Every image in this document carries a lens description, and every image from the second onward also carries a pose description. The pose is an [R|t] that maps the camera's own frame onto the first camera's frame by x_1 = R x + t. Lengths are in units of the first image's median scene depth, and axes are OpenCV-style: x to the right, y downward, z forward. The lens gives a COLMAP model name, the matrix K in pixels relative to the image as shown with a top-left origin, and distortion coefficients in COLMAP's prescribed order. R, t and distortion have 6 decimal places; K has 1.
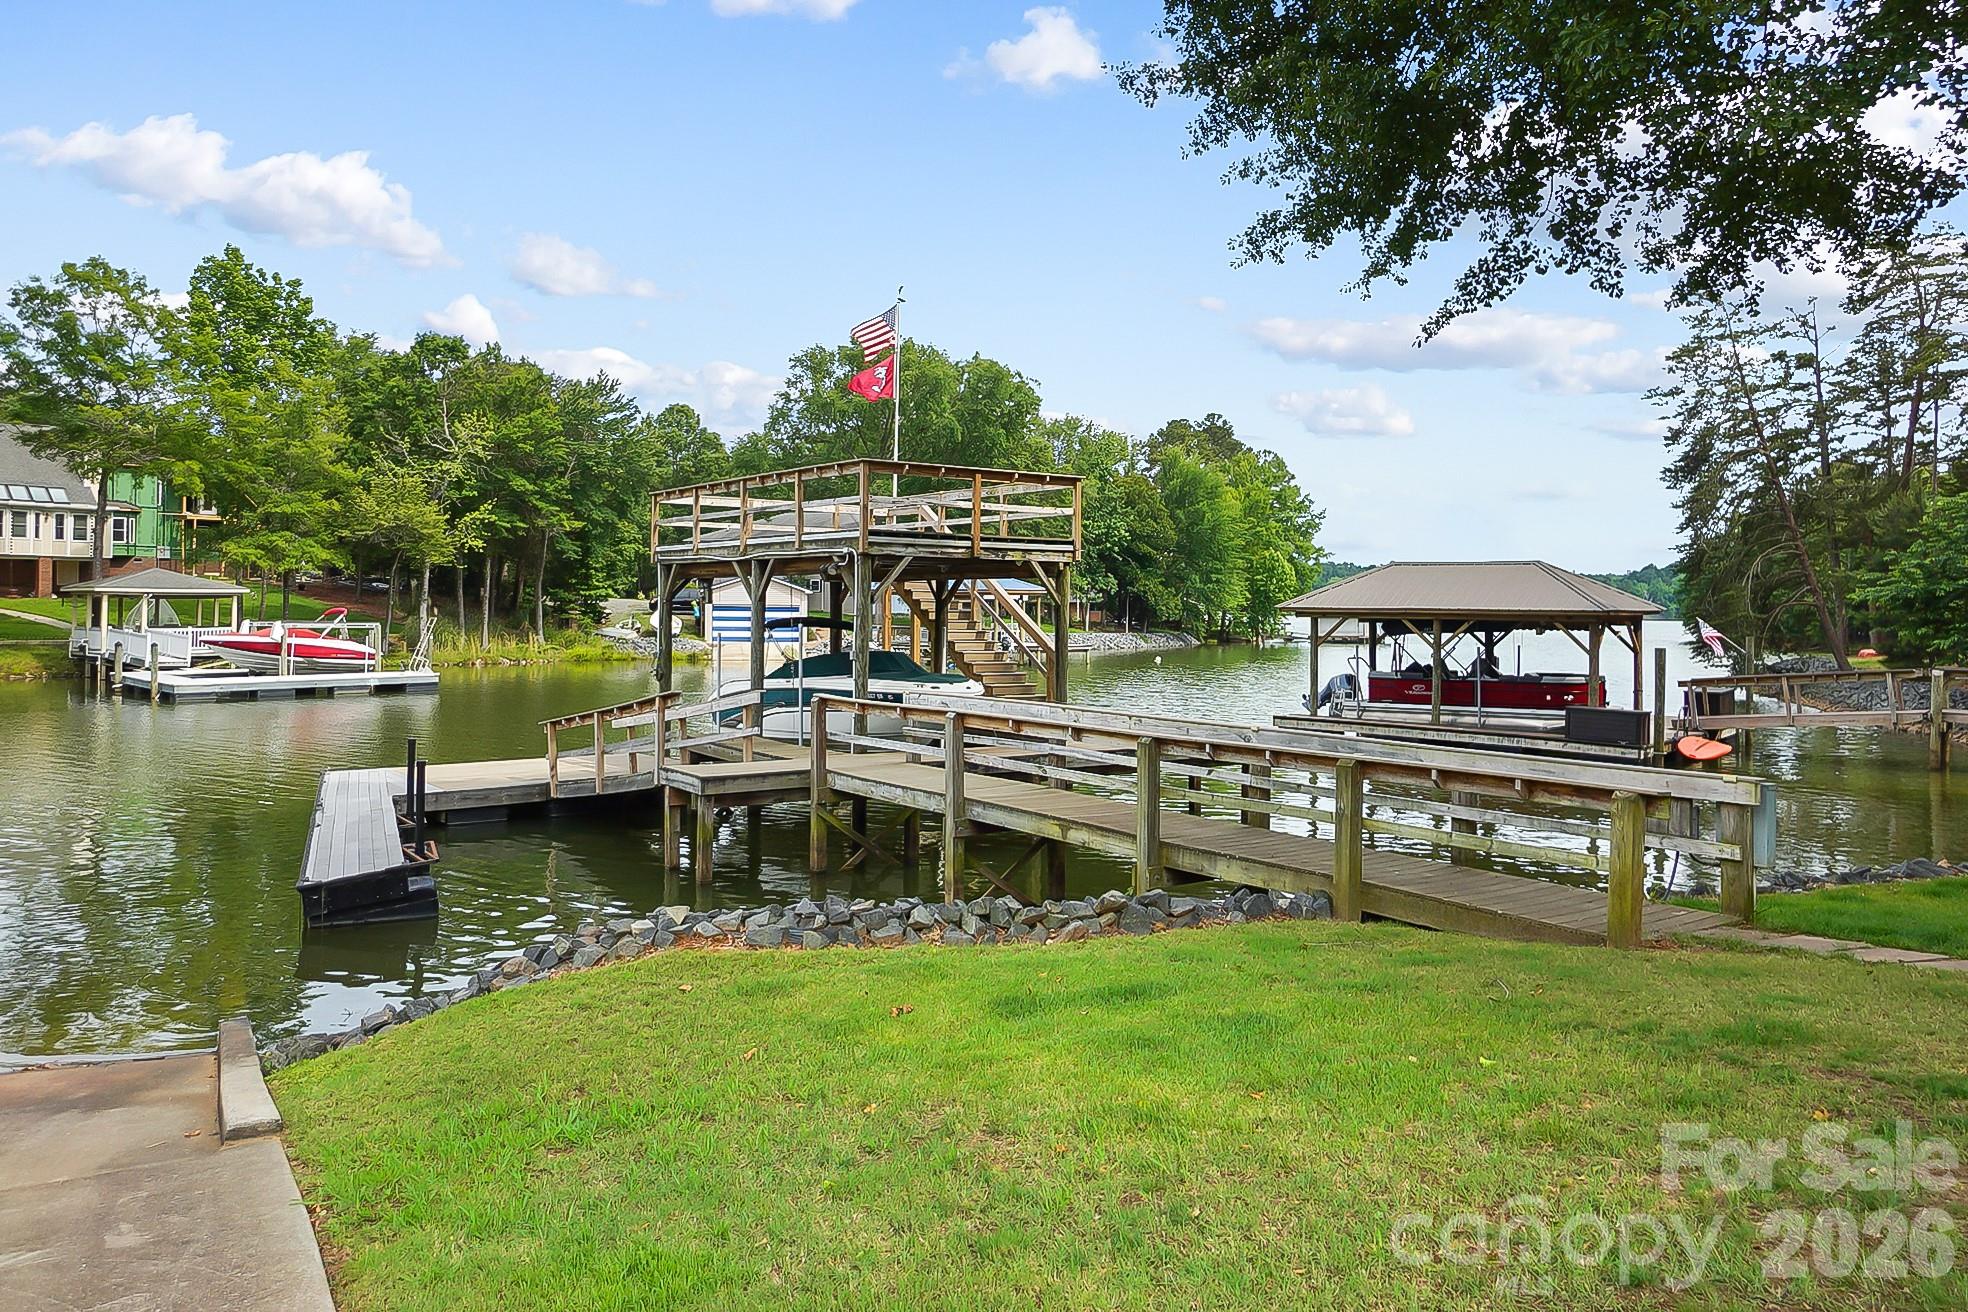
lens RADIAL K [[1371.6, 0, 985.4], [0, 1371.6, 654.3], [0, 0, 1]] dist [0.000120, 0.000071]
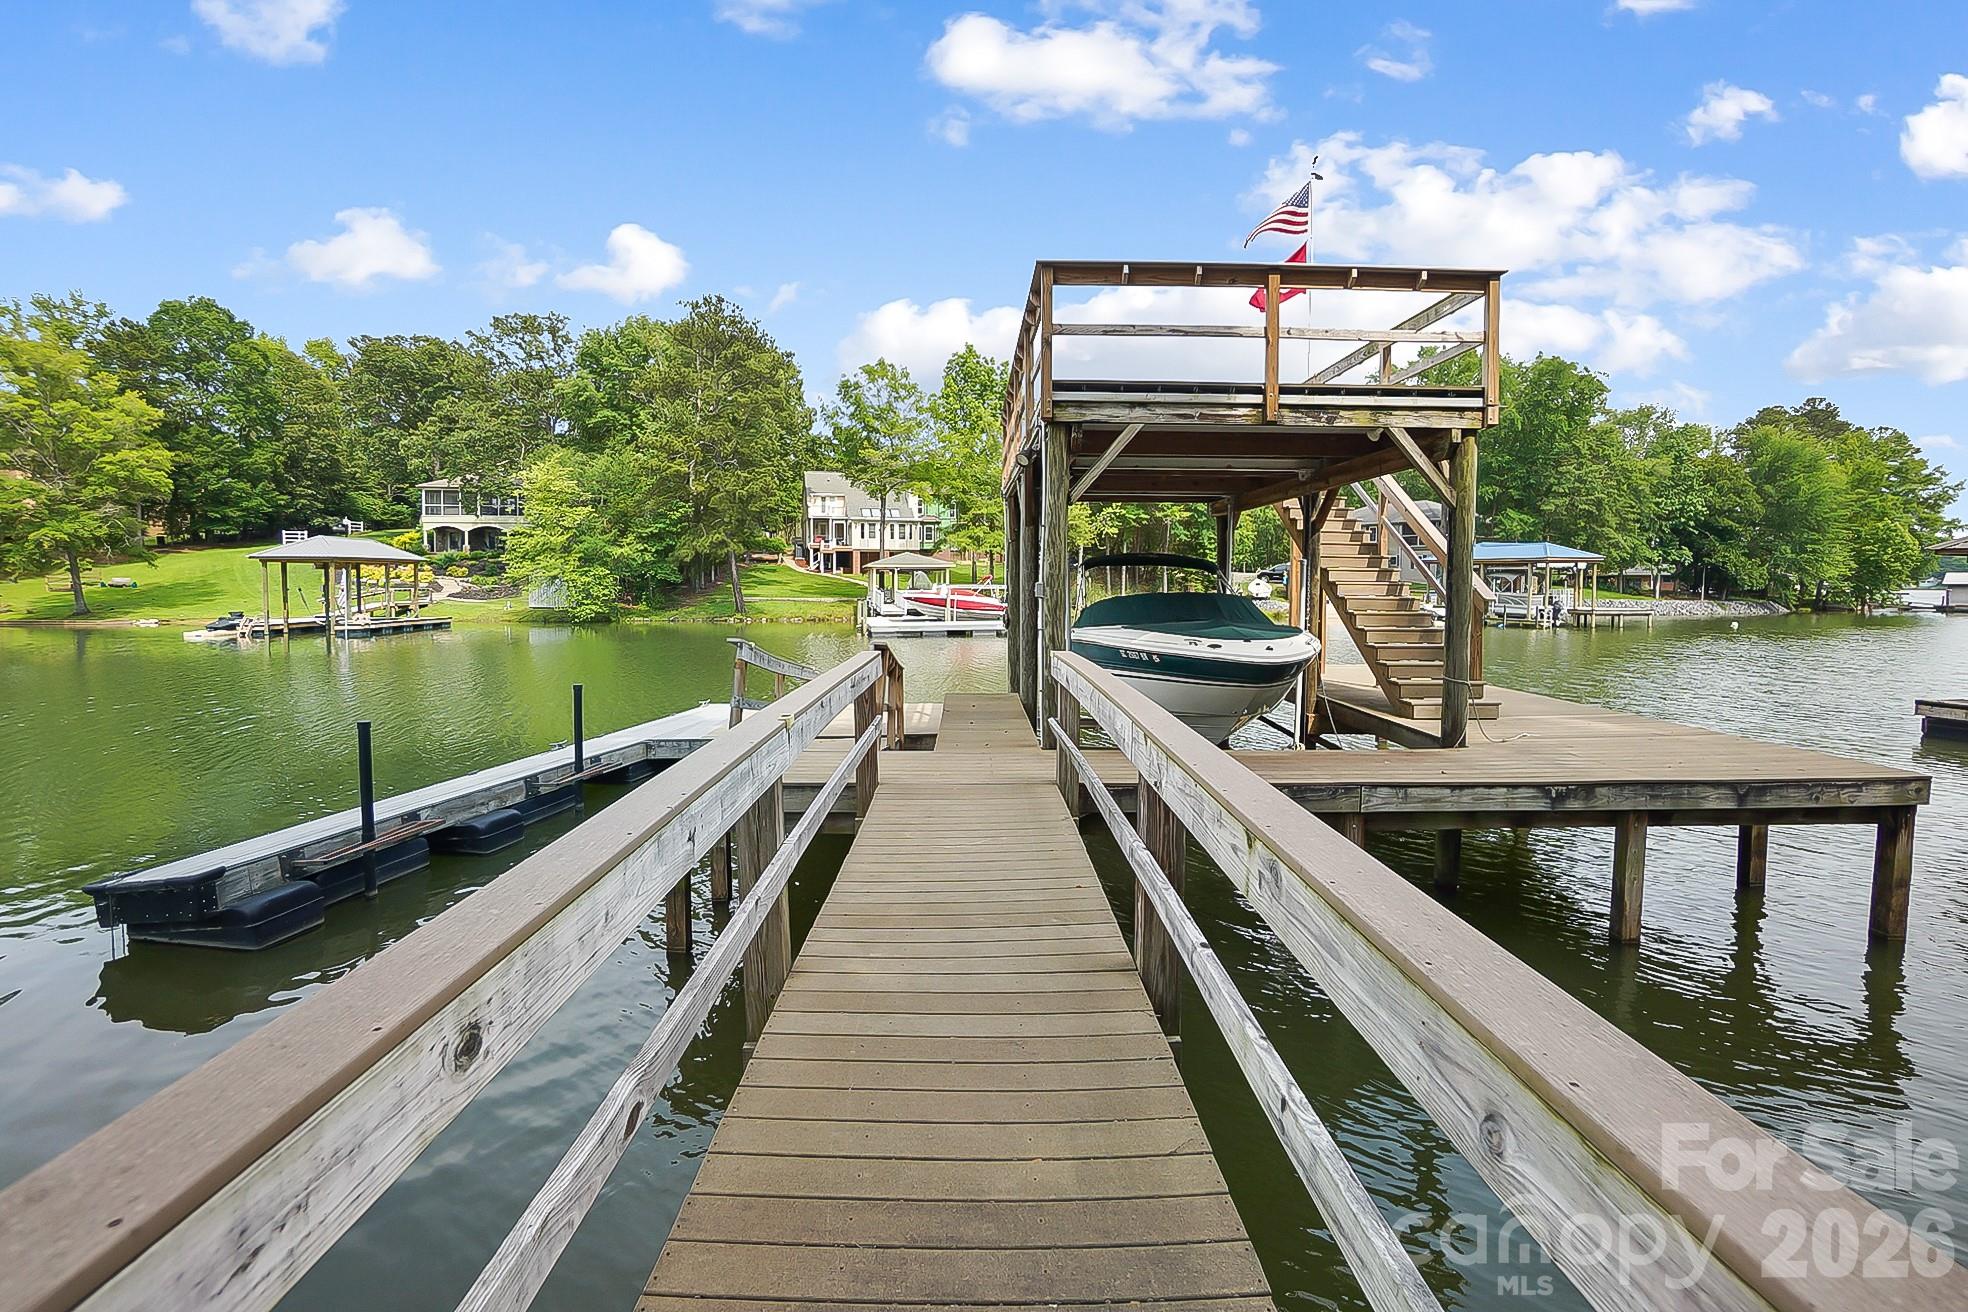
lens RADIAL K [[883.3, 0, 972.3], [0, 883.3, 637.9], [0, 0, 1]] dist [-0.057885, 0.021977]
pose [[0.819966, 0.029406, -0.571657, 0.018036], [-0.014484, 0.999426, 0.030636, 0.001795], [0.572229, -0.016841, 0.819921, 0.109972]]
